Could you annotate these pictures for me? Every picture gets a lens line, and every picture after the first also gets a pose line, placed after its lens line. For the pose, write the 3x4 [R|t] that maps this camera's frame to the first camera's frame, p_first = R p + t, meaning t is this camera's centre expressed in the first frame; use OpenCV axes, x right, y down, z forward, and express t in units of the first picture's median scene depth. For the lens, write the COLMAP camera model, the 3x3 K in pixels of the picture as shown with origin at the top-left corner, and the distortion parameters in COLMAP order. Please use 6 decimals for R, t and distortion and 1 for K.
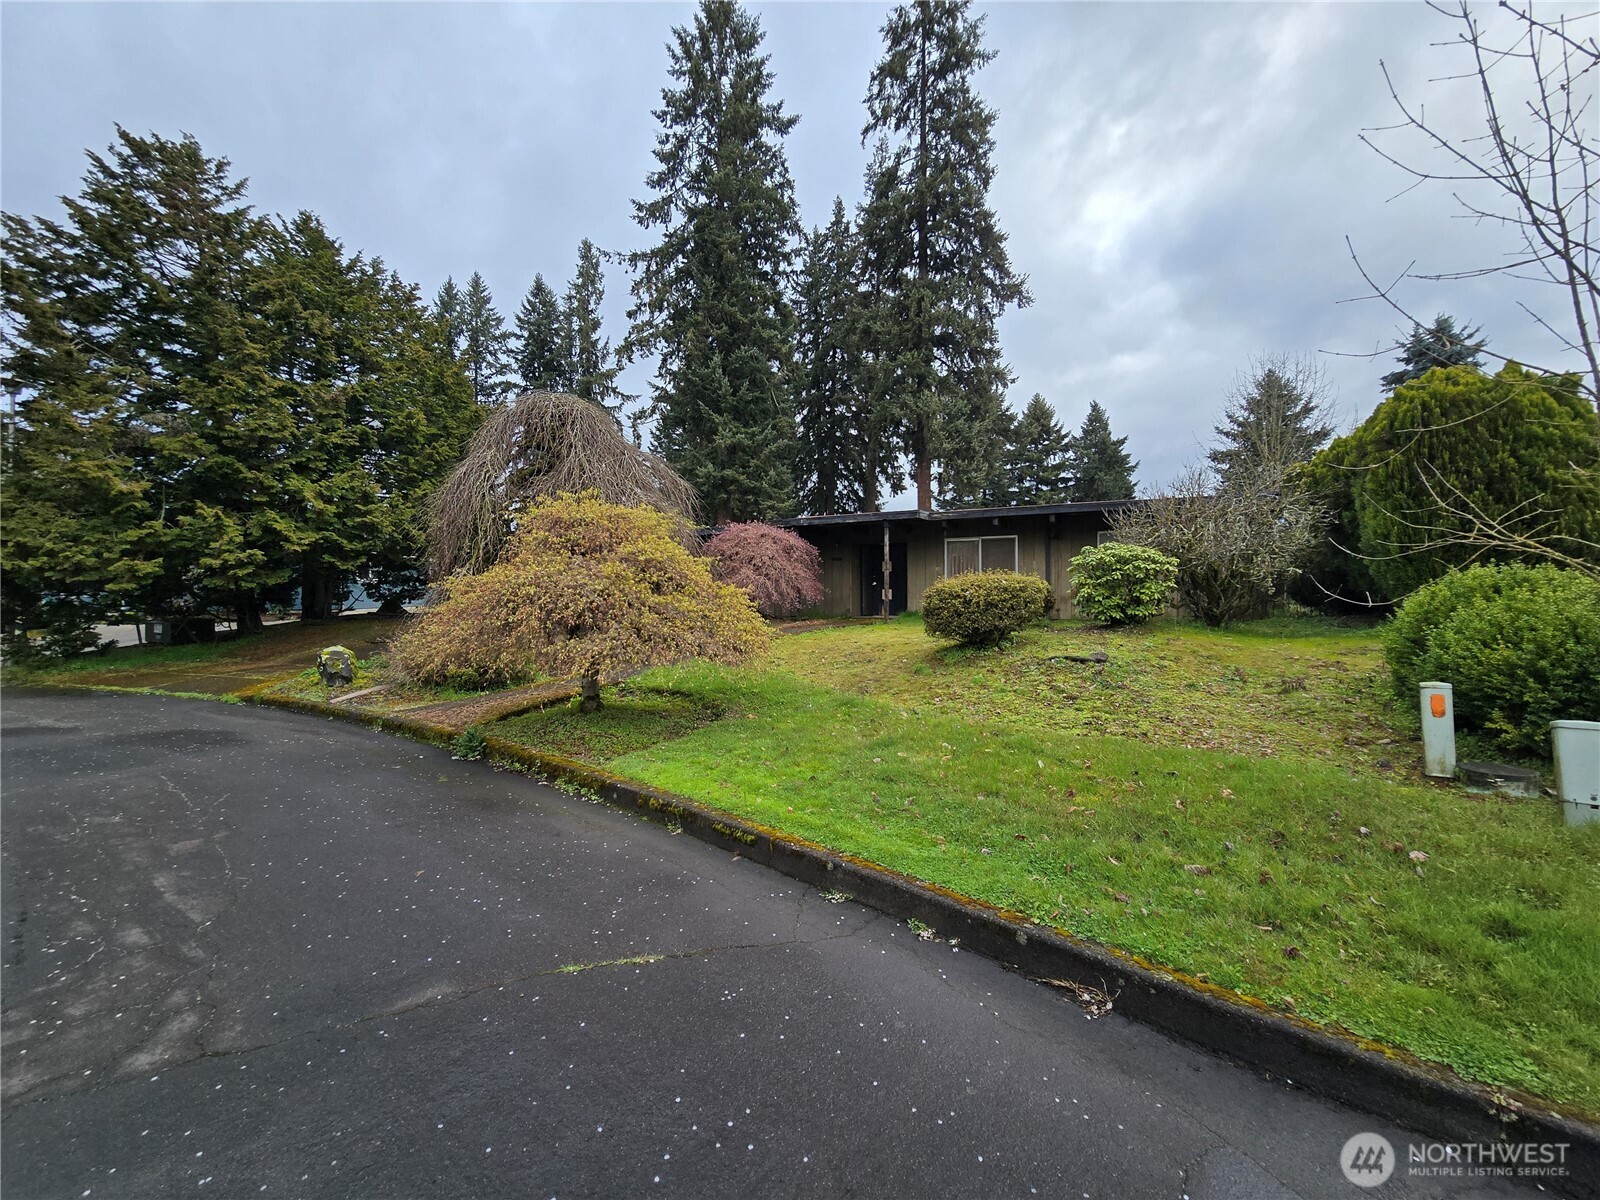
lens RADIAL K [[650.8, 0, 797.4], [0, 650.8, 598.2], [0, 0, 1]] dist [-0.008583, 0.001166]
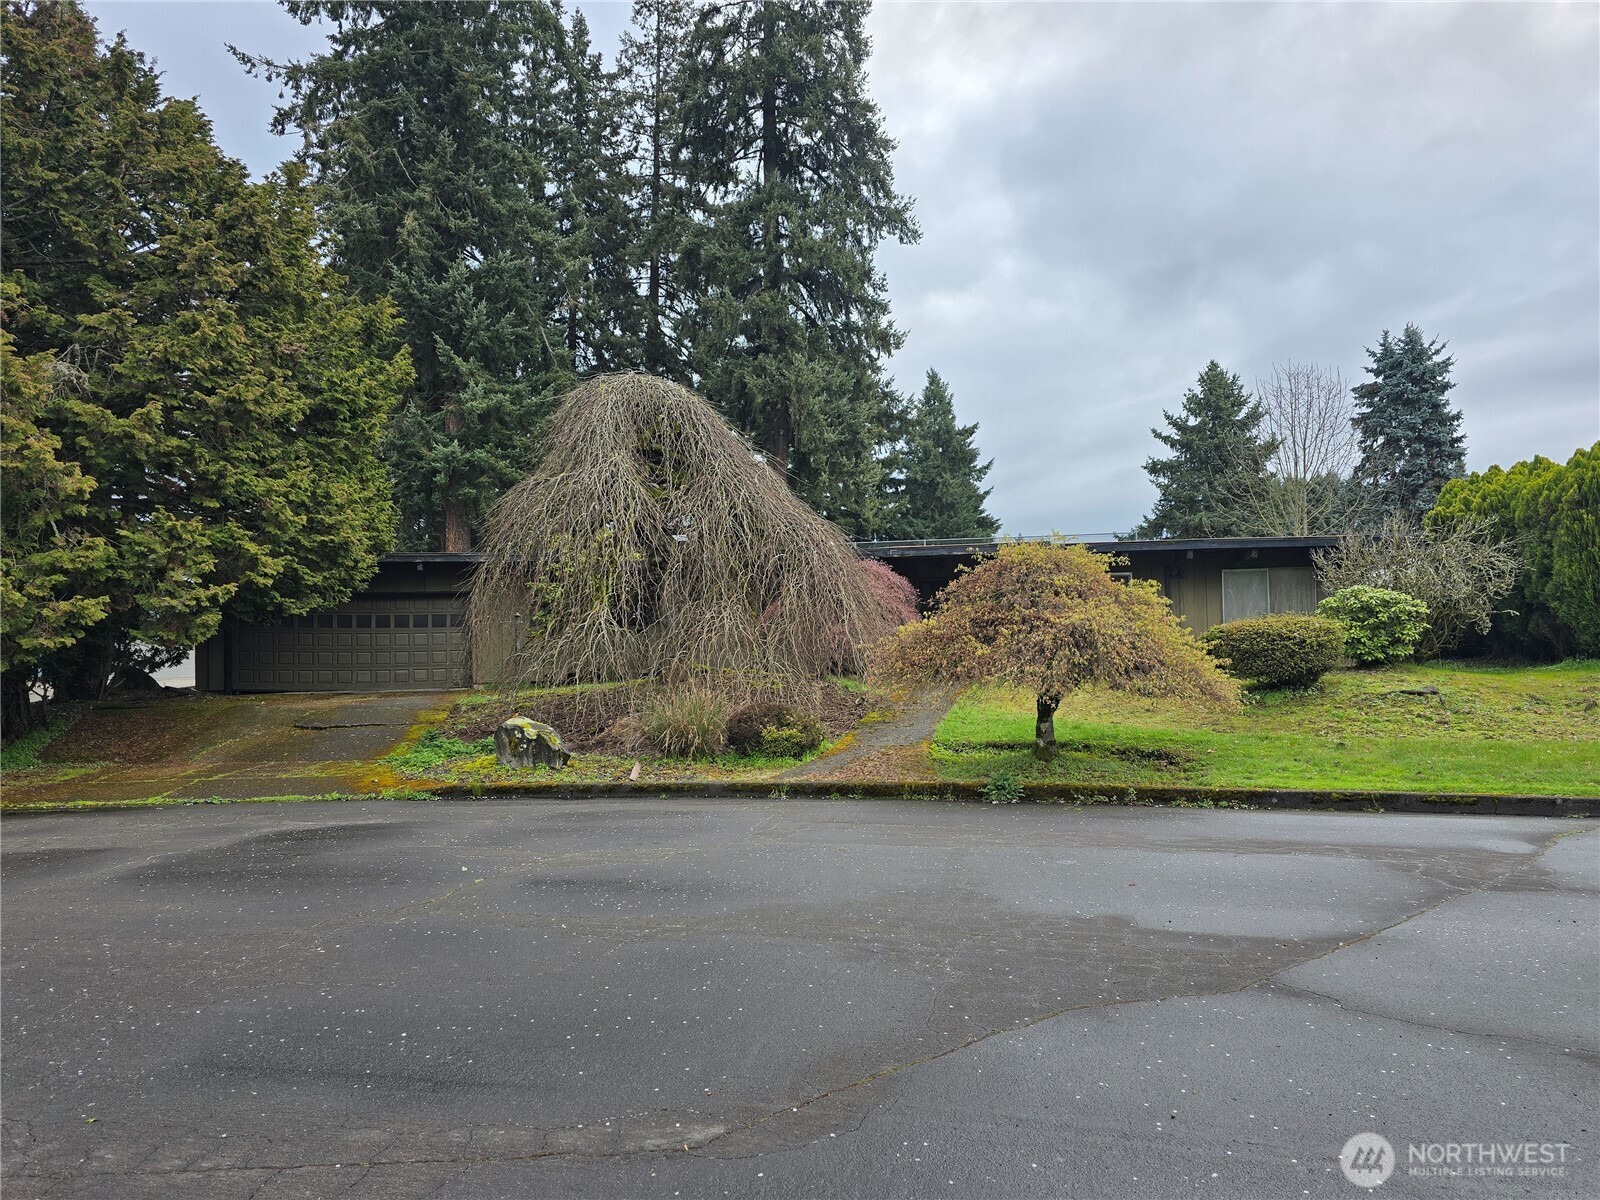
lens RADIAL K [[1113.4, 0, 798.2], [0, 1113.4, 608.1], [0, 0, 1]] dist [0.042760, -0.013547]
pose [[0.932095, 0.000084, 0.362215, -0.208742], [0.018359, 0.998704, -0.047475, 0.003760], [-0.361749, 0.050901, 0.930885, -0.070303]]
